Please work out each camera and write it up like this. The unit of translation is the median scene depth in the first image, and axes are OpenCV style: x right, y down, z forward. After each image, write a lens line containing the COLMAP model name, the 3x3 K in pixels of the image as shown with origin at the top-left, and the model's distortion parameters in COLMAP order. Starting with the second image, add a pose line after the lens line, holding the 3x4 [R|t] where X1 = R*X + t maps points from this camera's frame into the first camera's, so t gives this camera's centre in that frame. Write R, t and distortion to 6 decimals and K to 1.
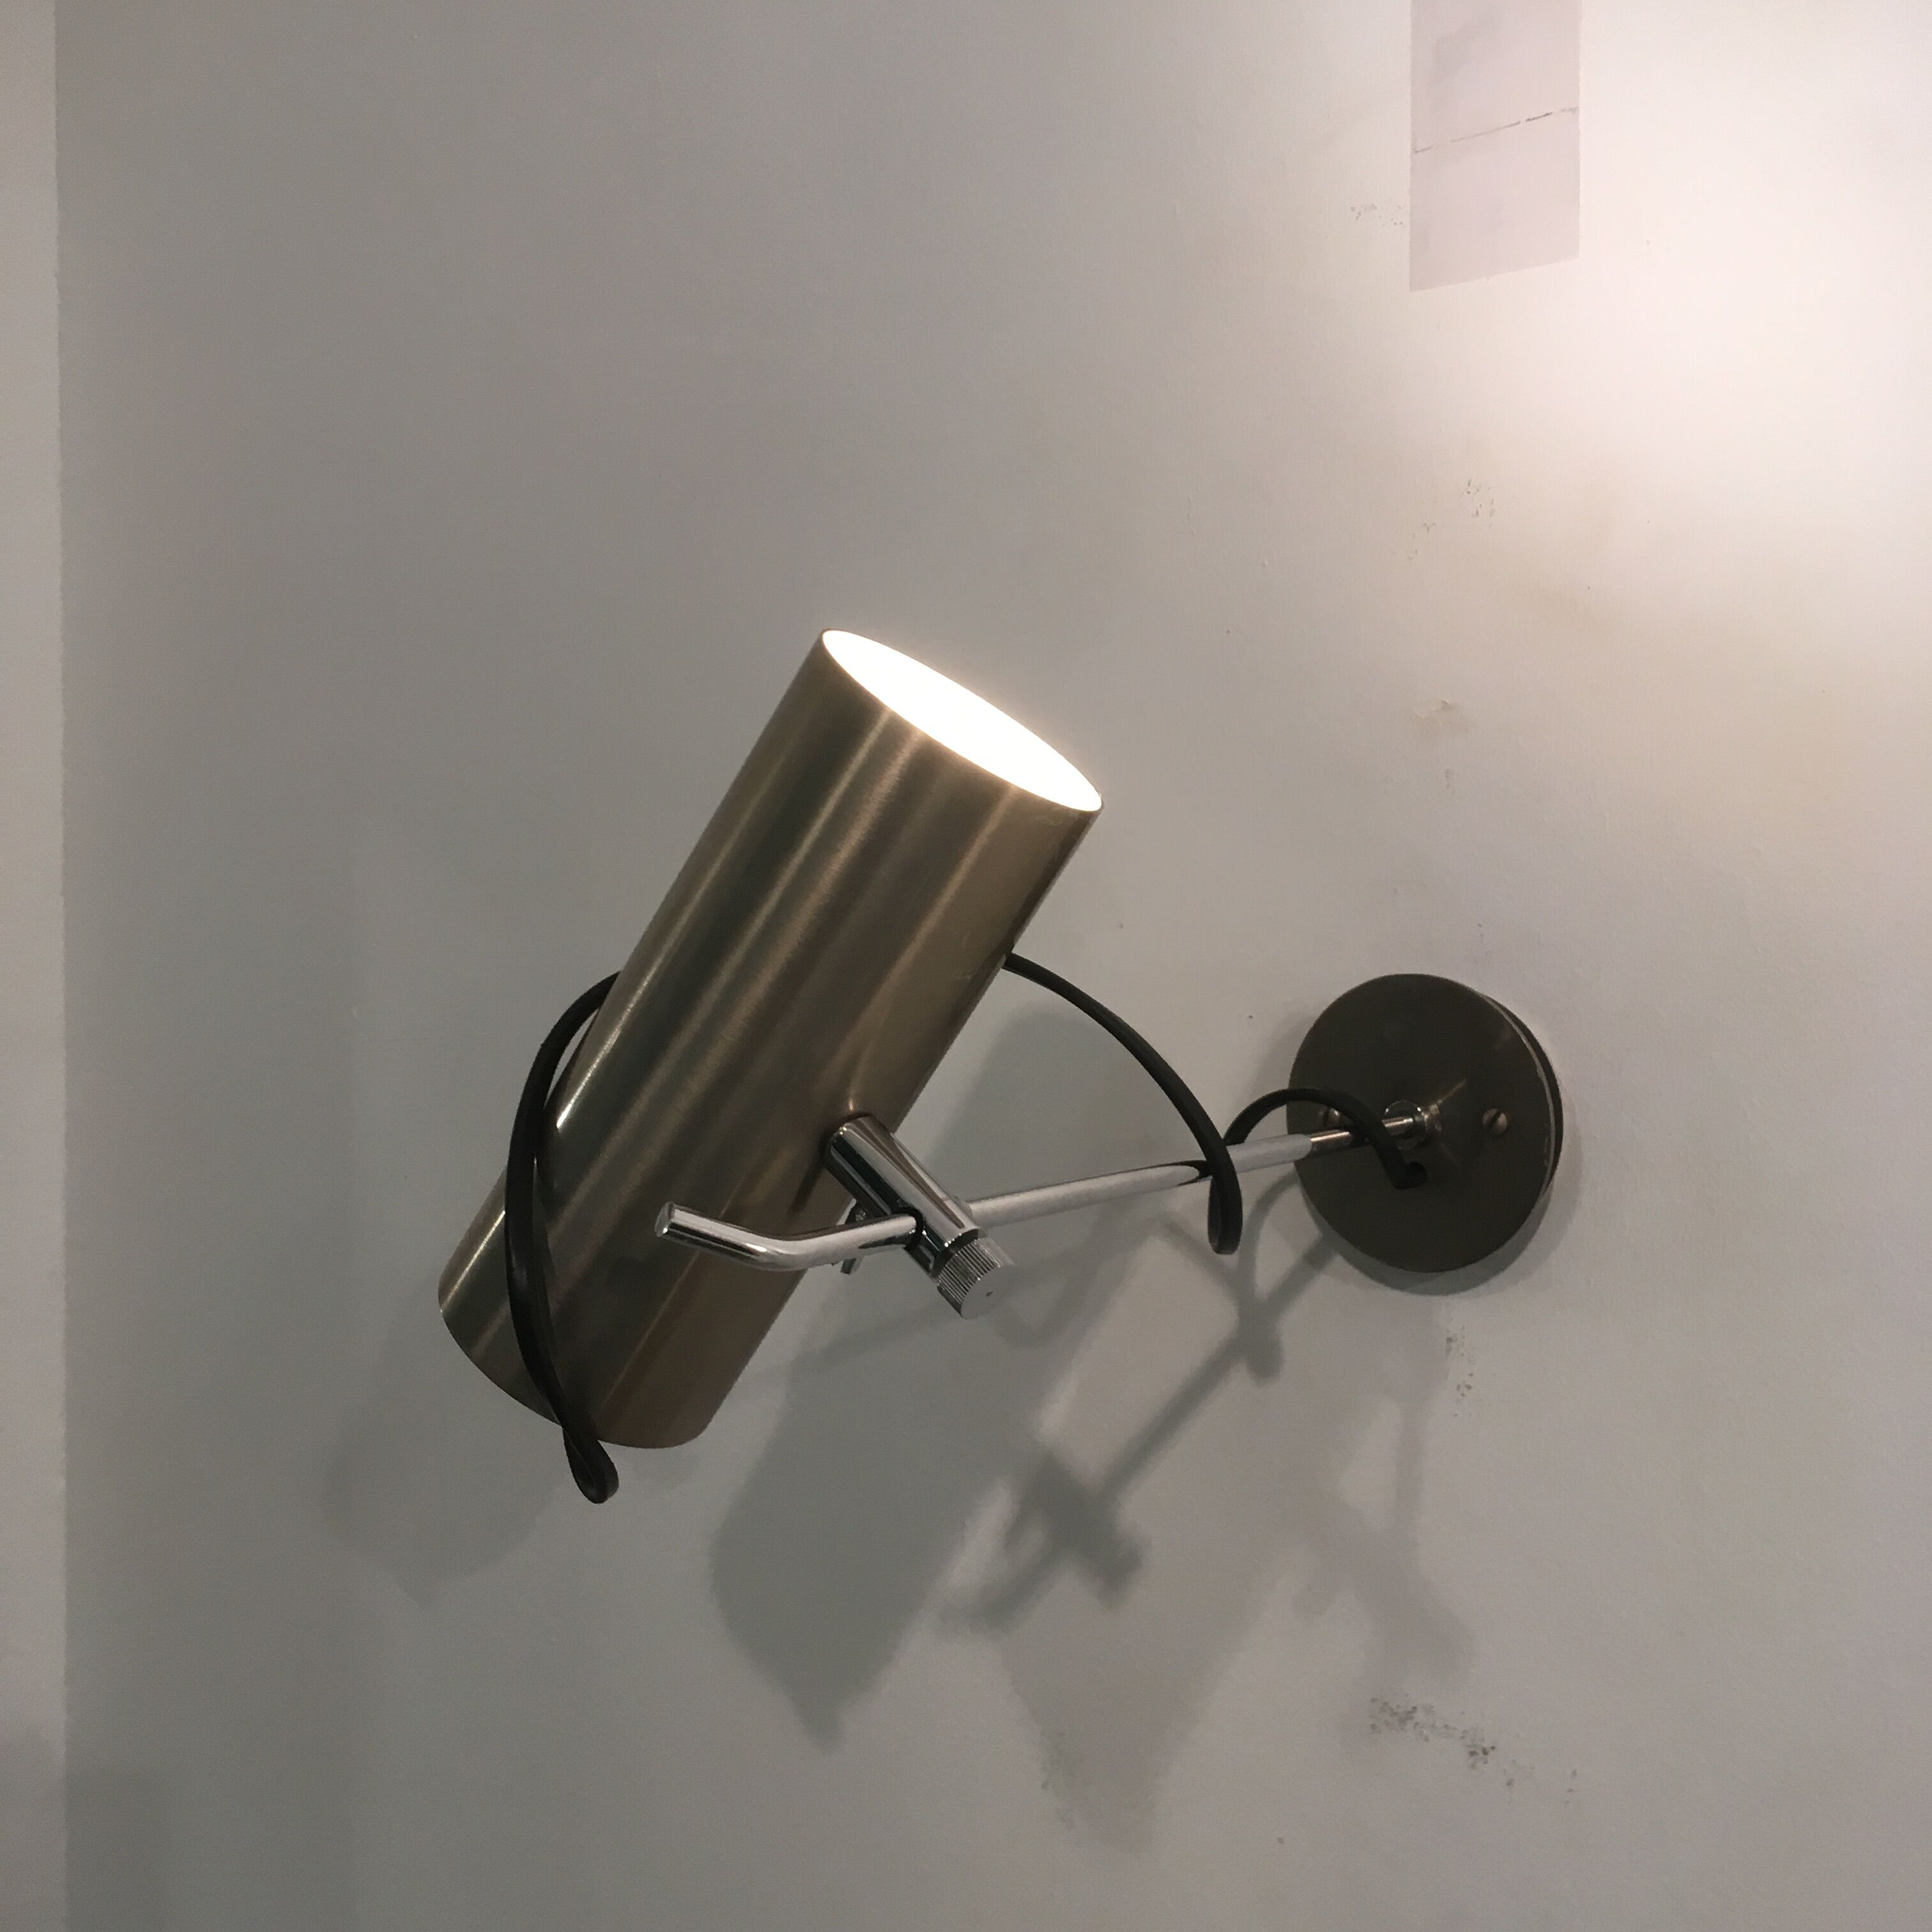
lens RADIAL K [[2181.5, 0, 959.5], [0, 2181.5, 954.3], [0, 0, 1]] dist [0.078961, 0.000000]
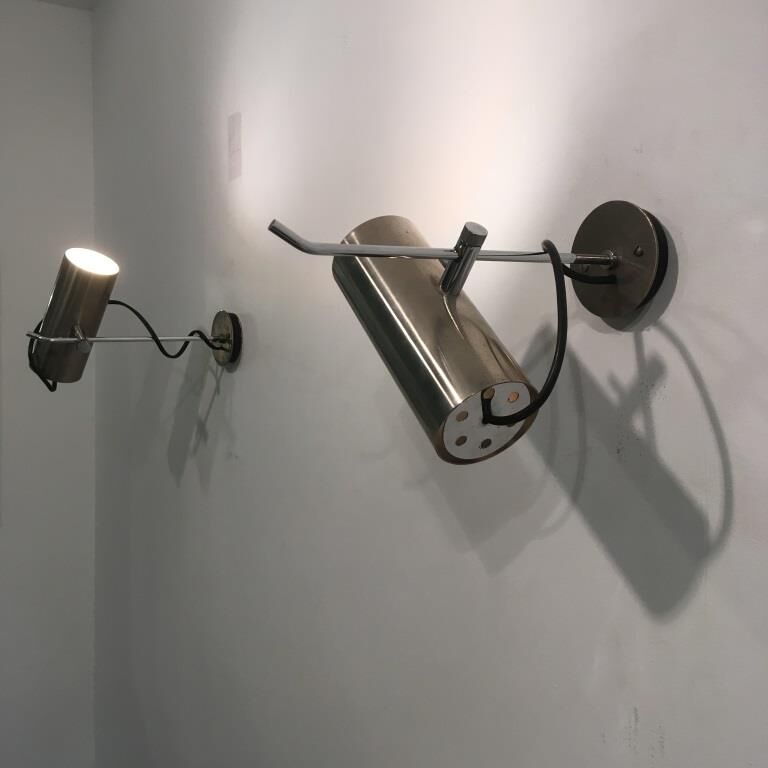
lens RADIAL K [[867.2, 0, 383.8], [0, 867.2, 382.0], [0, 0, 1]] dist [0.078961, 0.000000]
pose [[0.960785, -0.010981, -0.277076, 1.145496], [0.003694, 0.999634, -0.026809, 0.236088], [0.277268, 0.024734, 0.960474, -0.897467]]
